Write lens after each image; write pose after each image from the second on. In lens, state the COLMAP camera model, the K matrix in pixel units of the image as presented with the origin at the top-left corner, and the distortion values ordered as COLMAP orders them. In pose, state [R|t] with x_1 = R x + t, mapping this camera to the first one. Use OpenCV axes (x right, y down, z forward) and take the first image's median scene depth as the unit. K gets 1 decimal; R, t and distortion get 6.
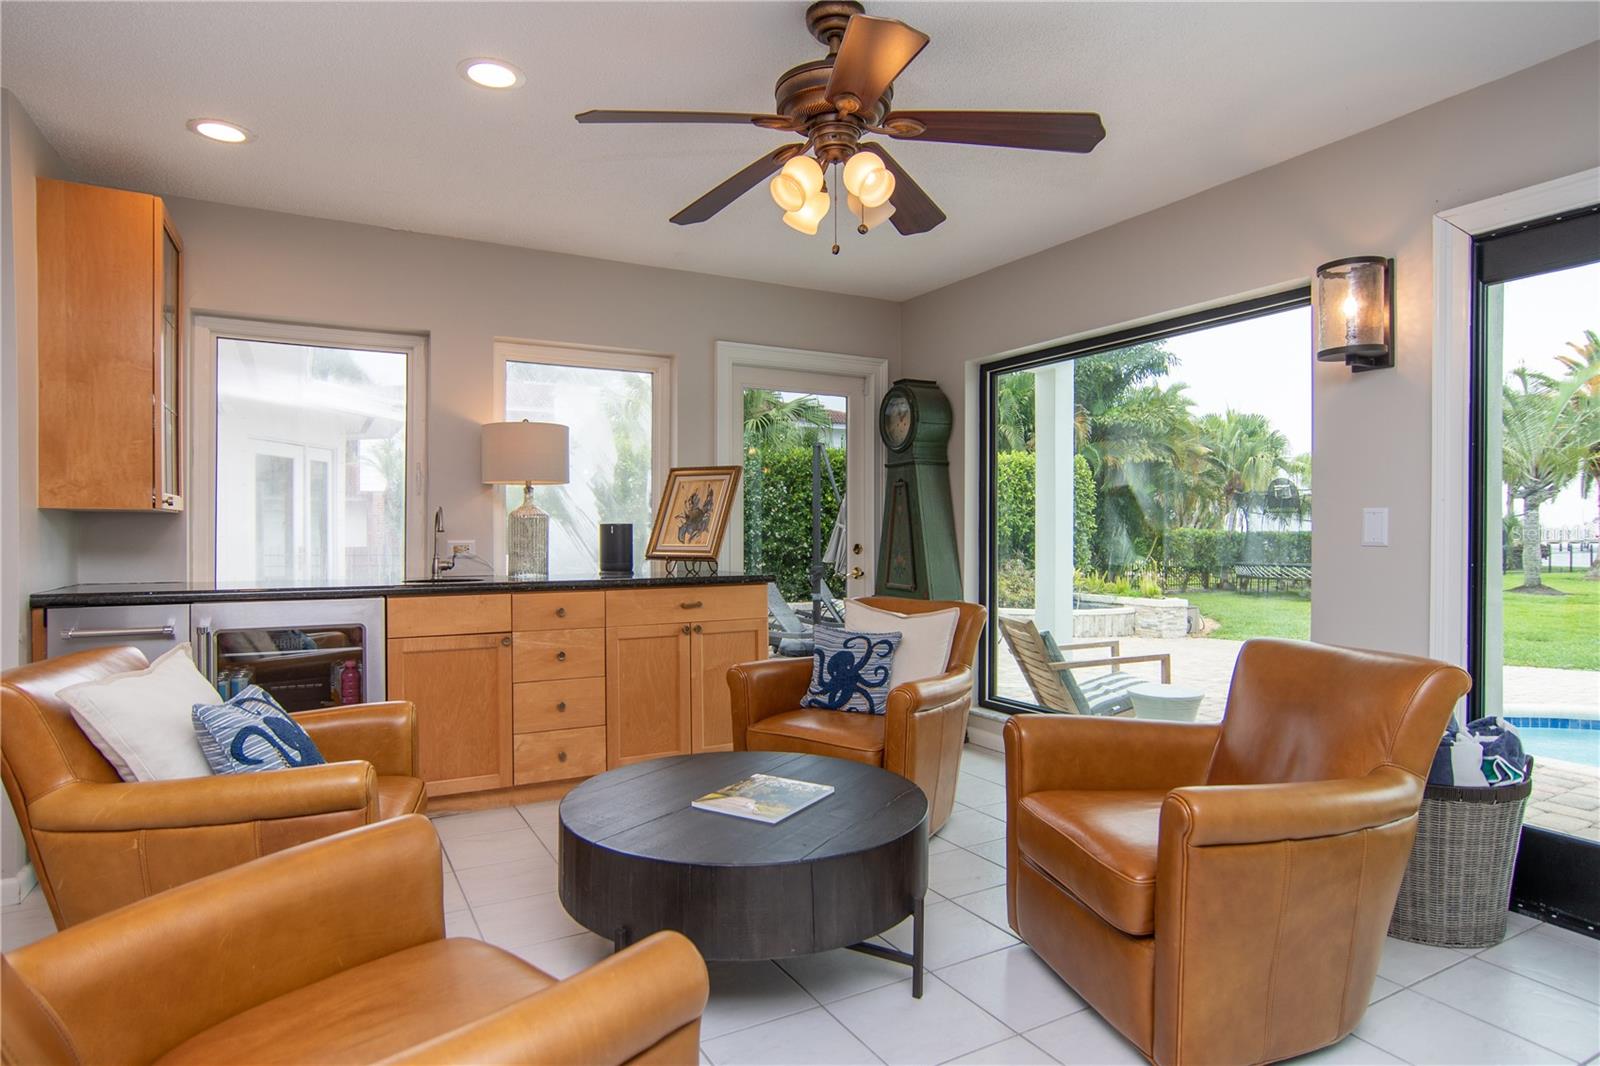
lens RADIAL K [[912.8, 0, 793.2], [0, 912.8, 532.8], [0, 0, 1]] dist [-0.032175, 0.002118]
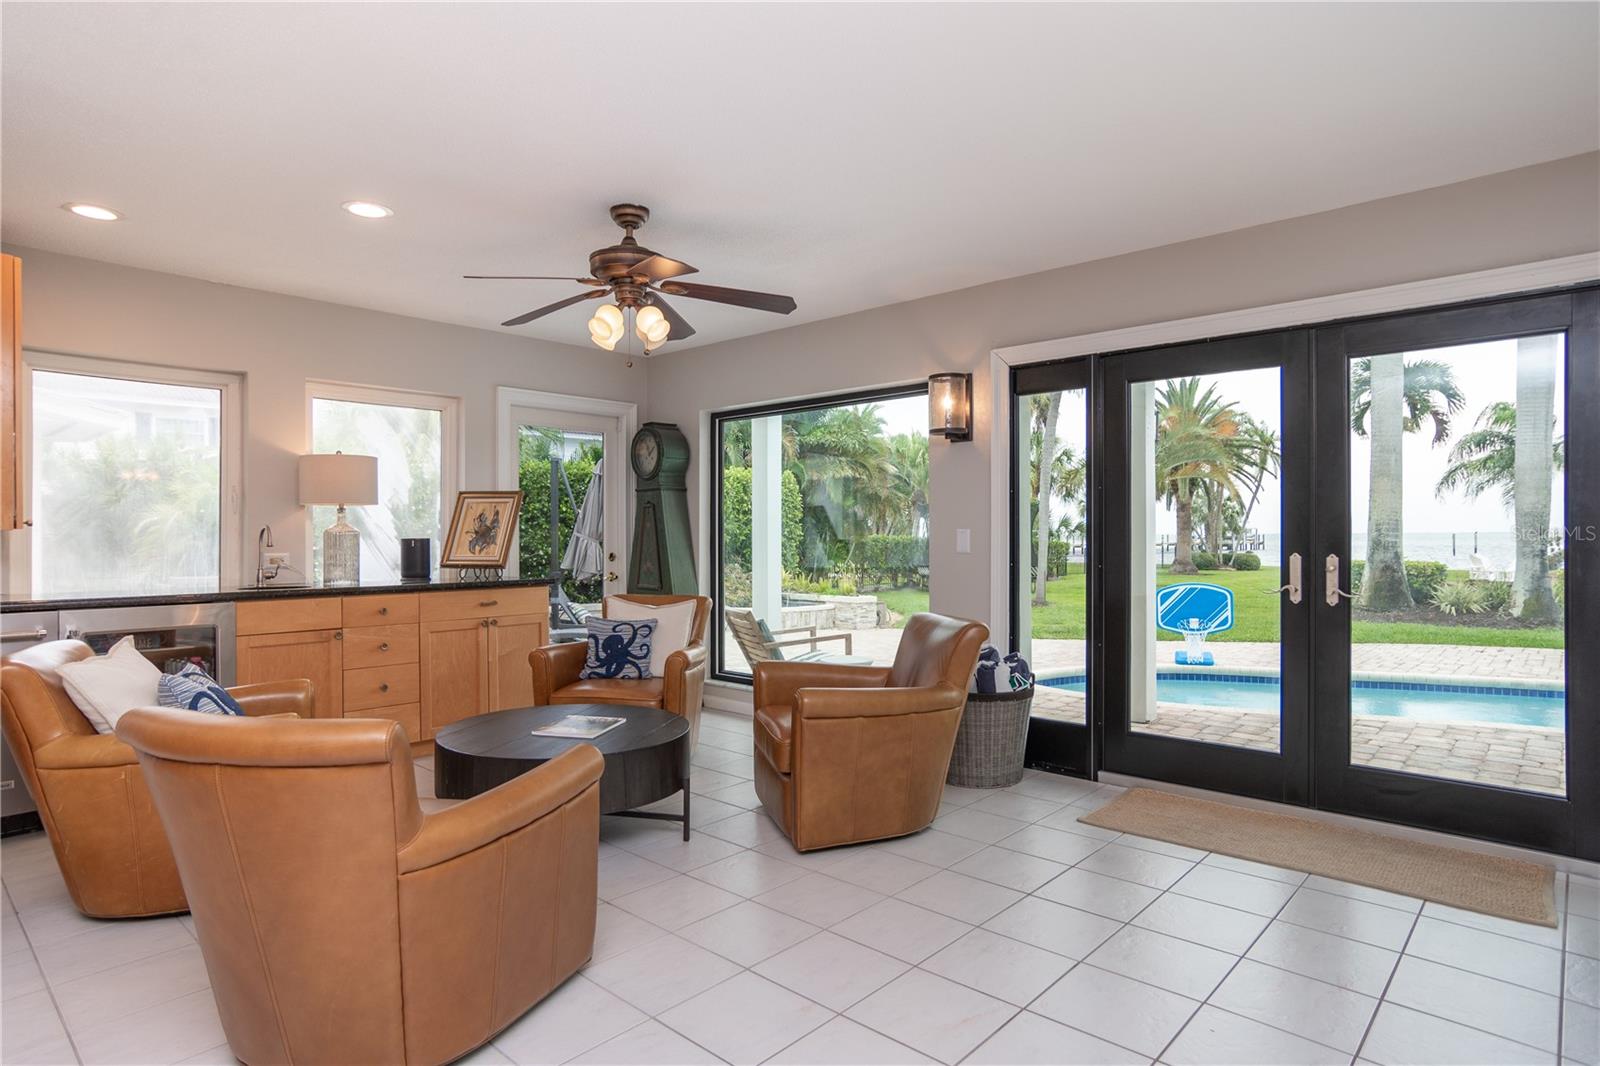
lens RADIAL K [[892.7, 0, 774.5], [0, 892.7, 531.0], [0, 0, 1]] dist [-0.050019, 0.000382]
pose [[0.958963, -0.002454, 0.283522, -0.069296], [0.004962, 0.999955, -0.008130, -0.007333], [-0.283489, 0.009204, 0.958931, -0.242519]]
